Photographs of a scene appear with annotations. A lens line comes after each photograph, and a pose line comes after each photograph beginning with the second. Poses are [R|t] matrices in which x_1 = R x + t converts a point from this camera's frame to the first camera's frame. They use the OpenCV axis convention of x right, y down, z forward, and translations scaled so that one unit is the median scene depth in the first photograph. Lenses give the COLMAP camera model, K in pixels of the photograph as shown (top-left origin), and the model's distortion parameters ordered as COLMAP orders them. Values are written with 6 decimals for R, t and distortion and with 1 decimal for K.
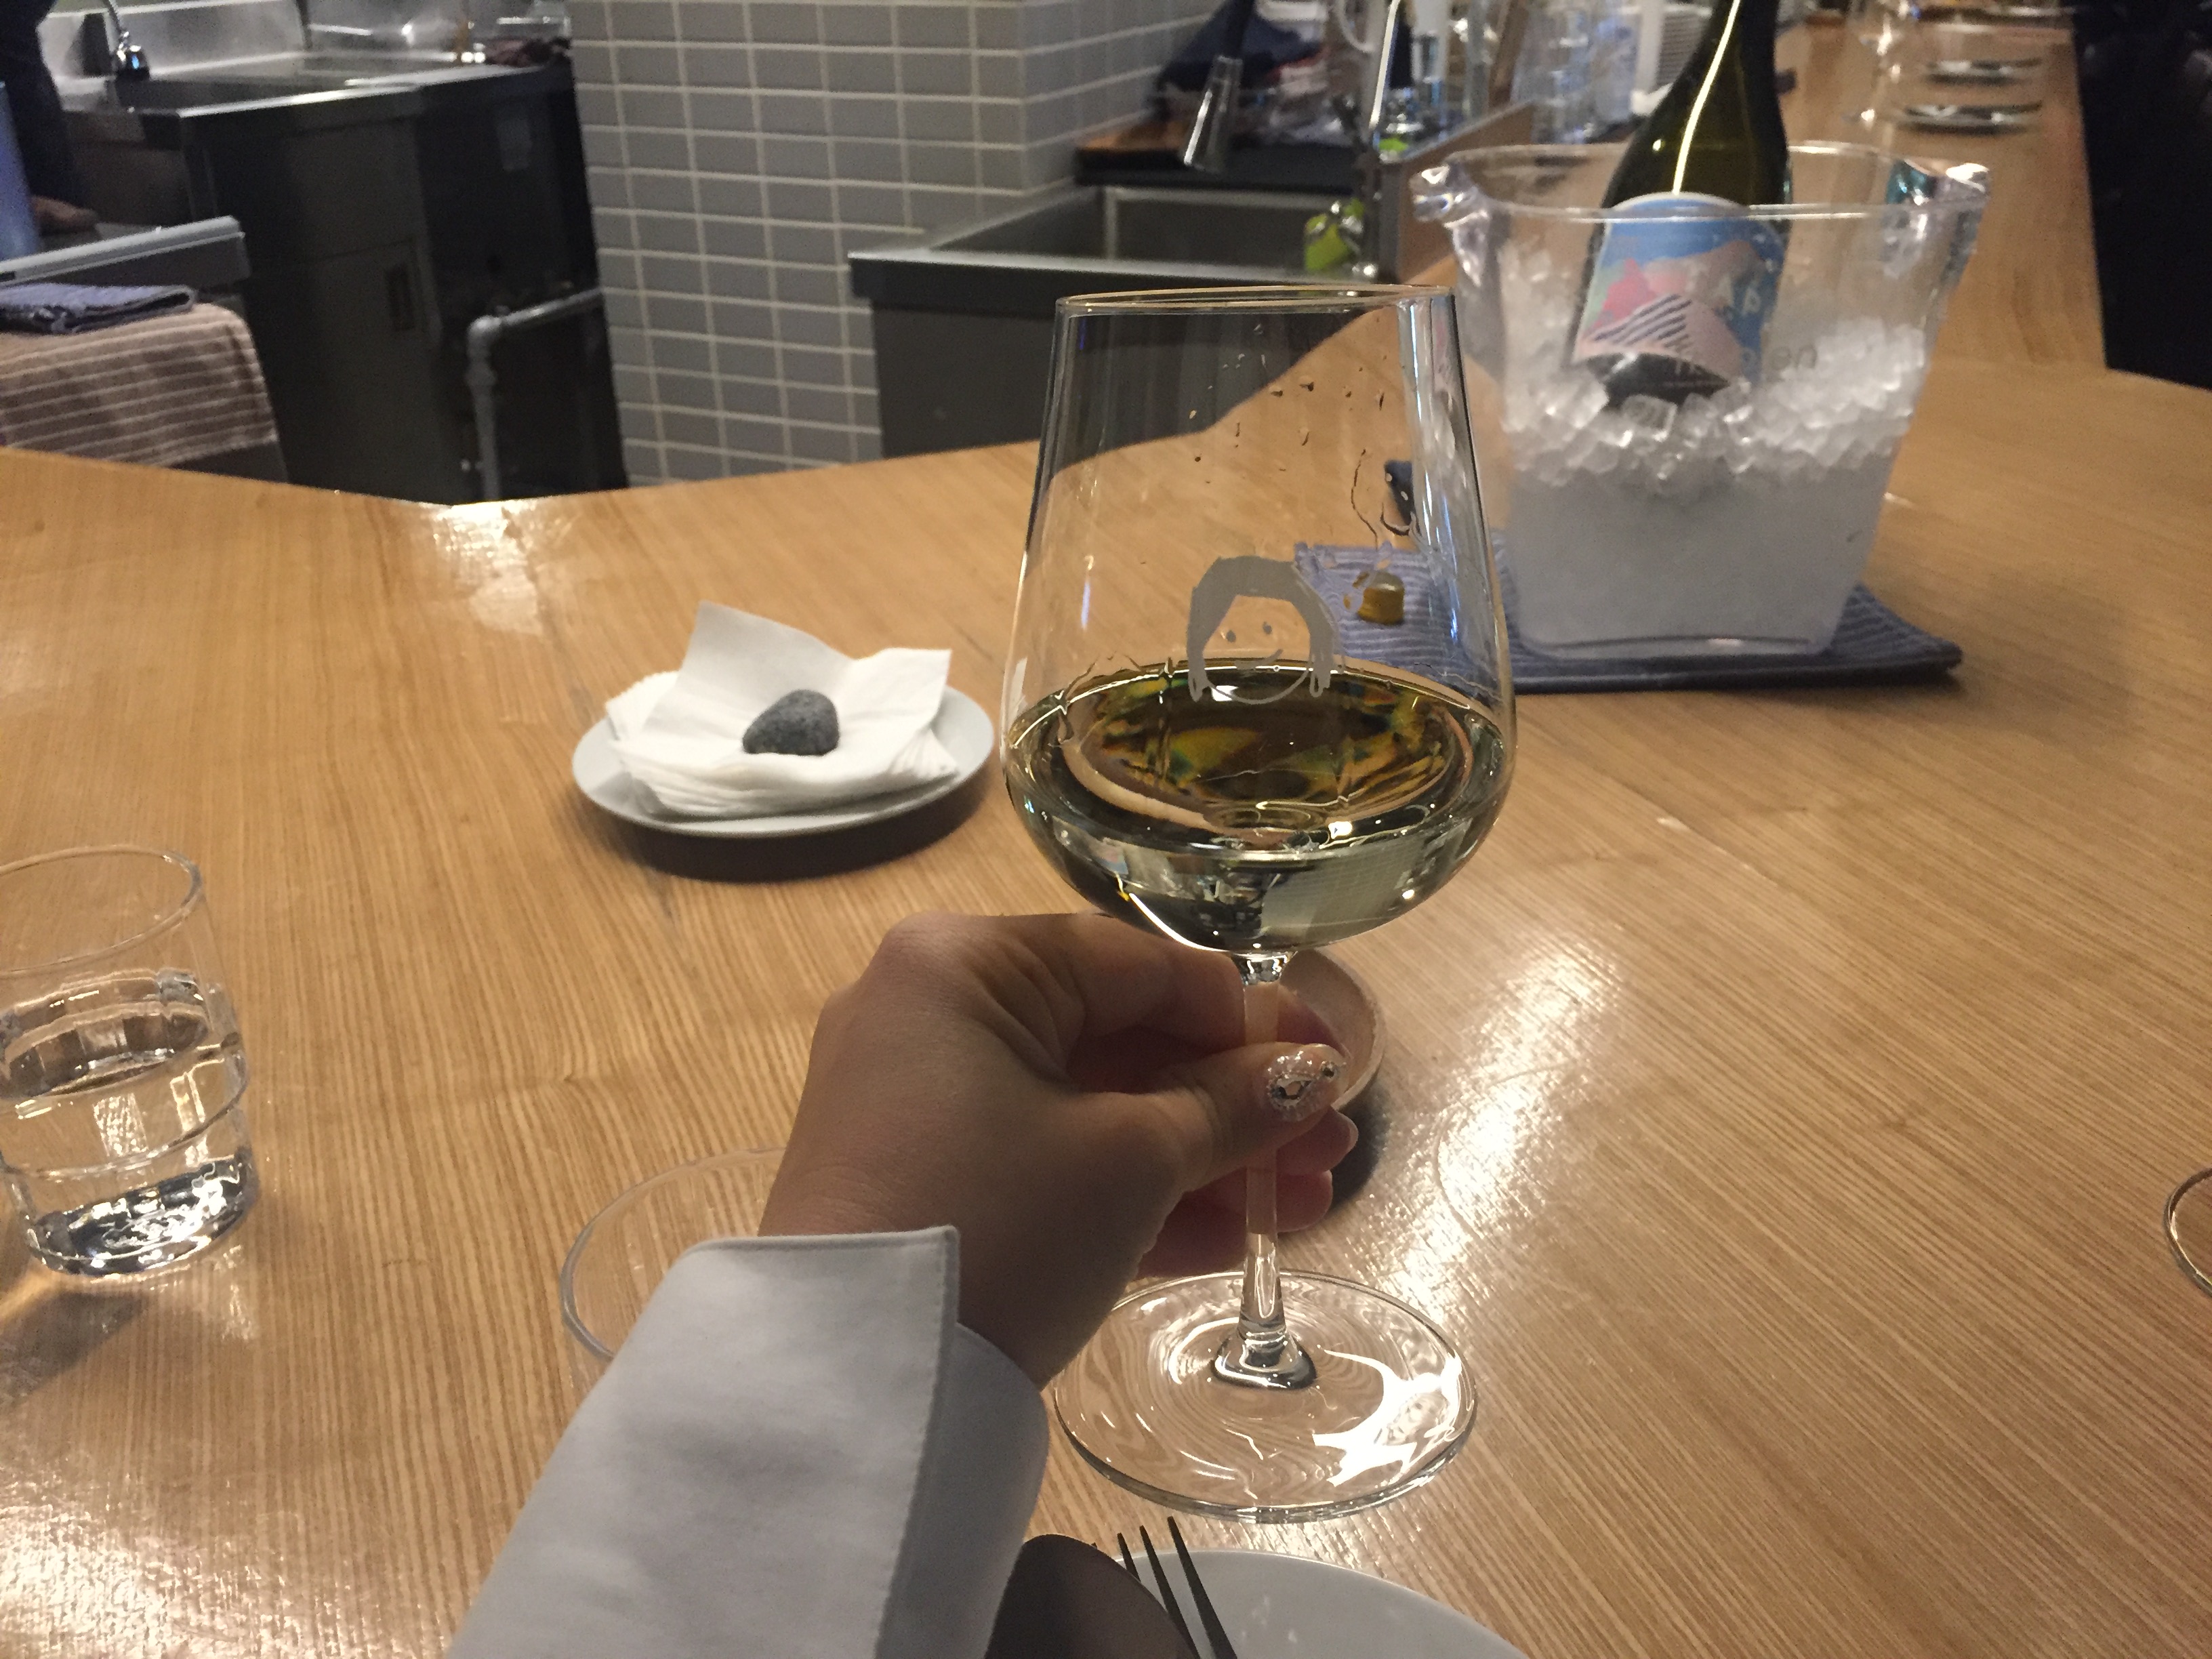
lens RADIAL K [[1885.5, 0, 1088.2], [0, 1885.5, 841.8], [0, 0, 1]] dist [0.079737, -0.115652]
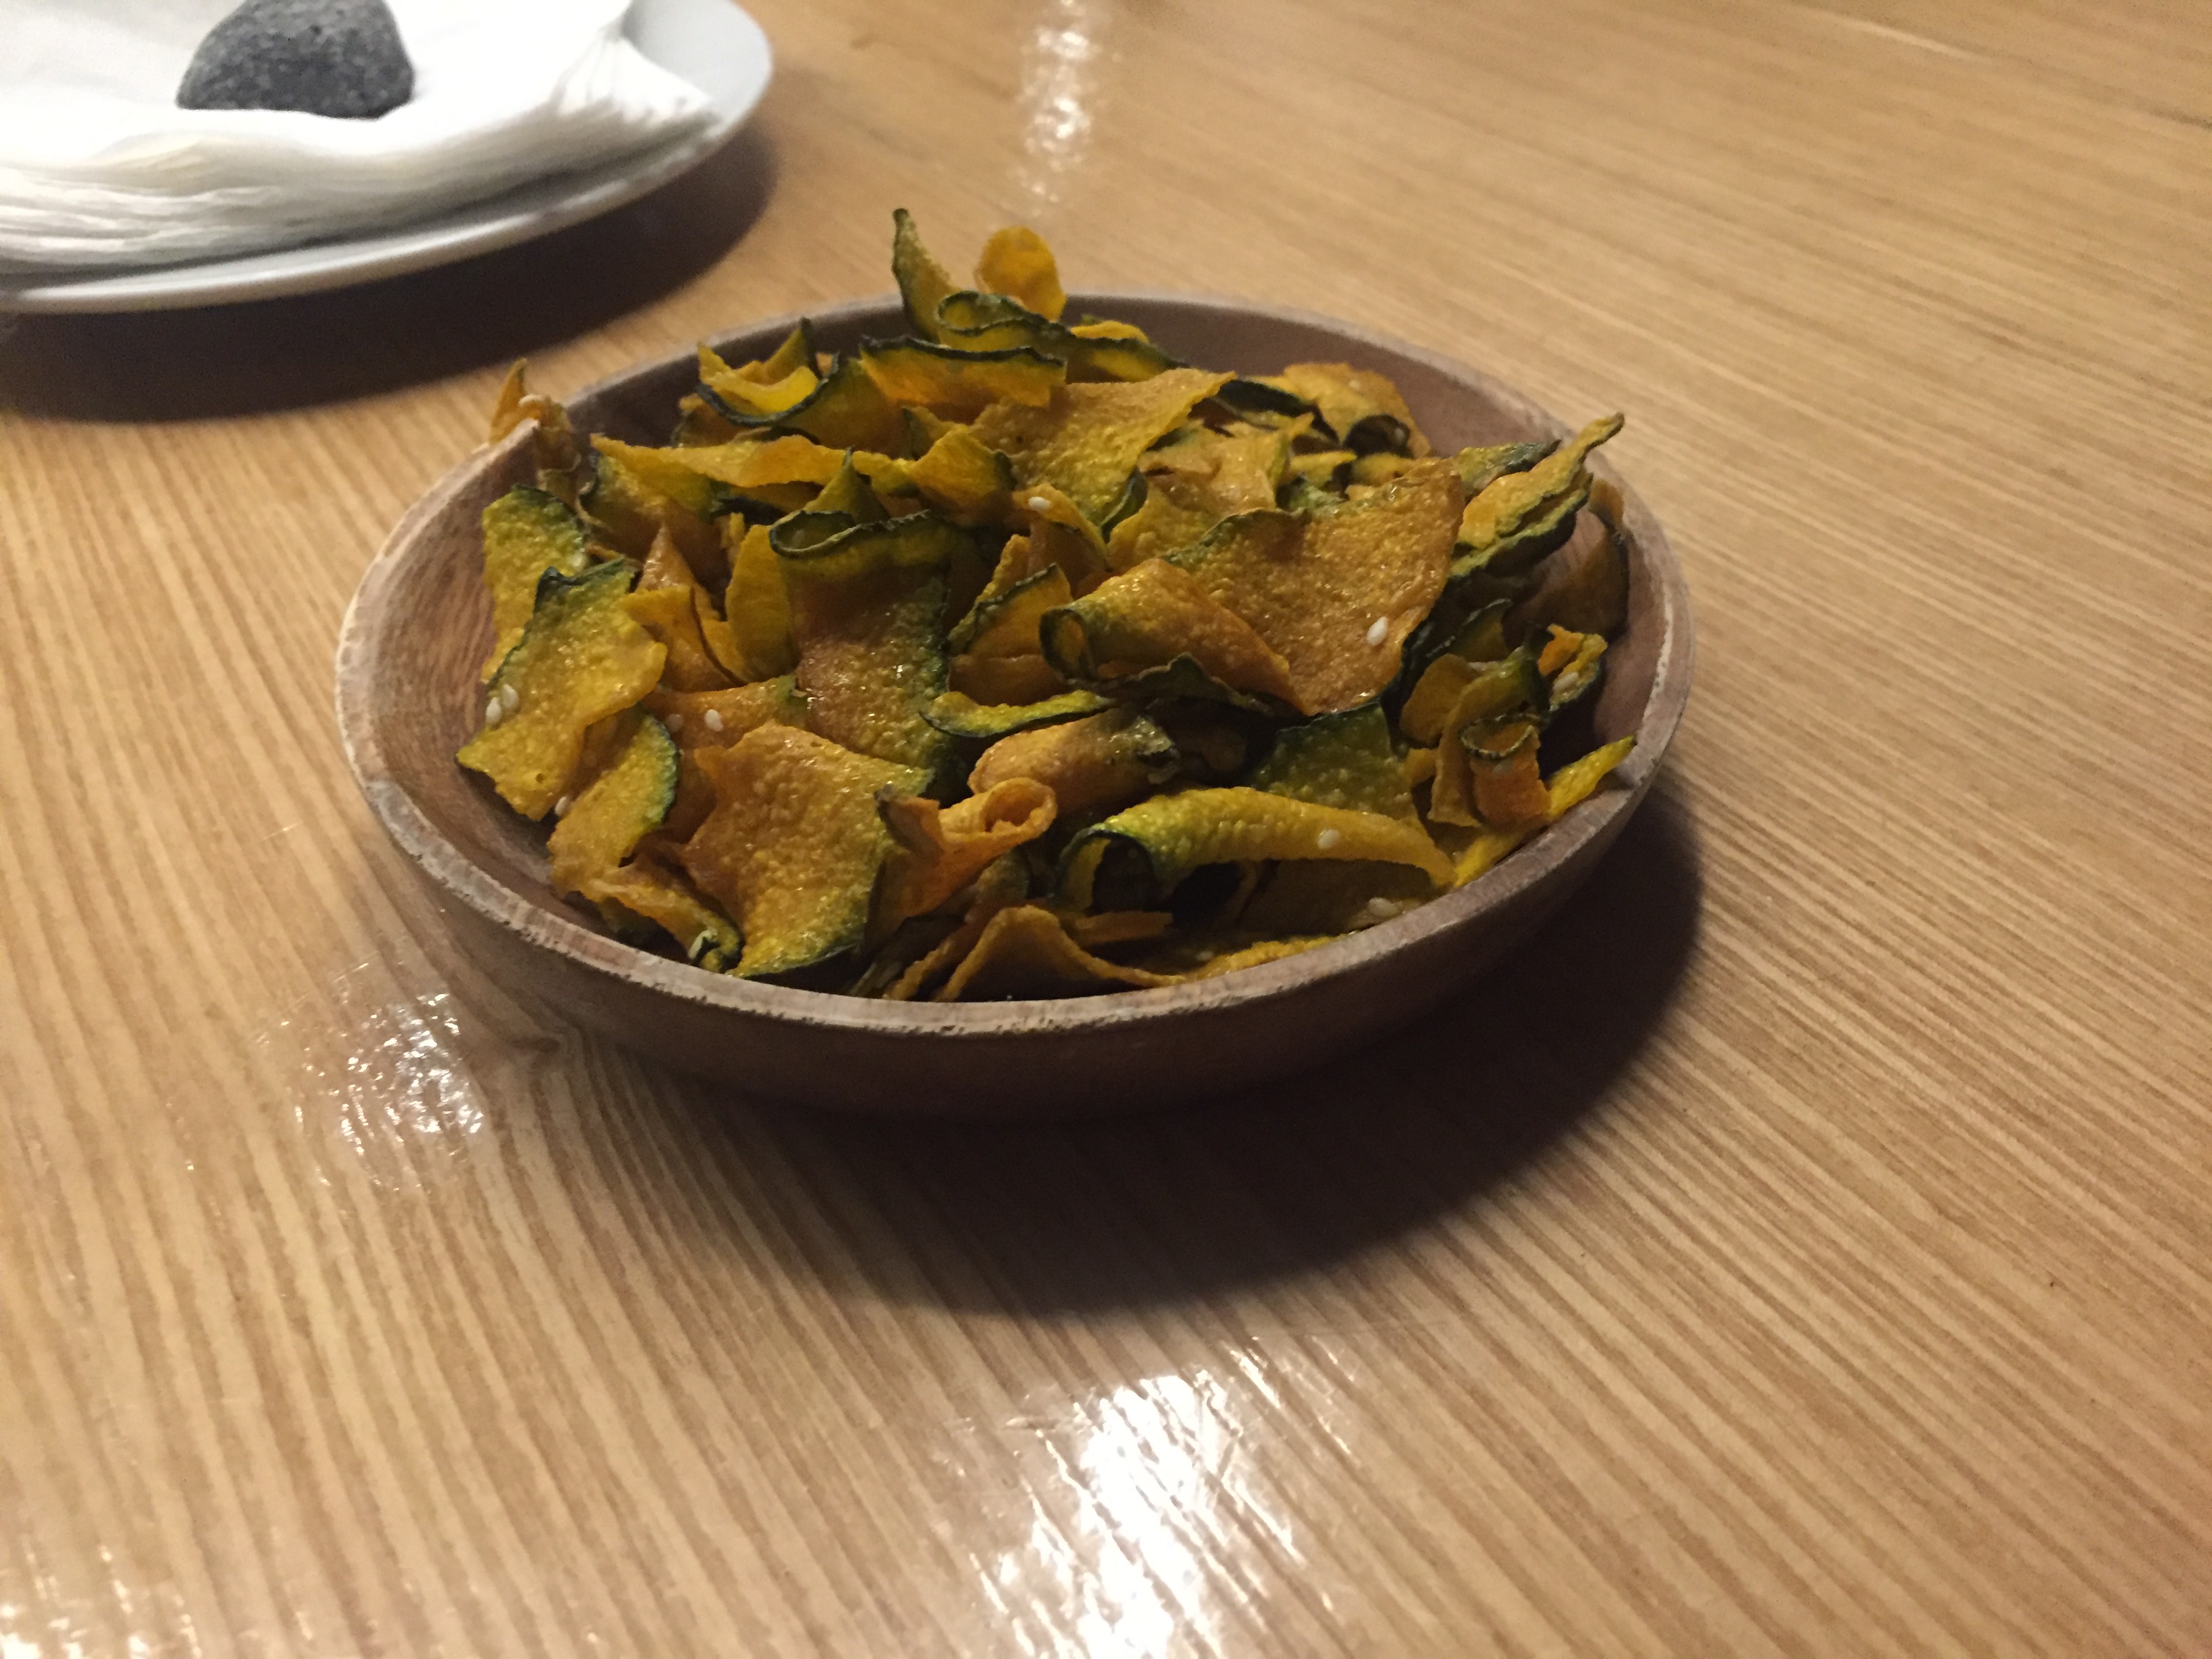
lens RADIAL K [[1885.5, 0, 1088.2], [0, 1885.5, 841.8], [0, 0, 1]] dist [0.079737, -0.115652]
pose [[0.974432, -0.156334, 0.161372, -0.030420], [0.115844, 0.964985, 0.235340, -0.000216], [-0.192514, -0.210629, 0.958423, 0.254758]]
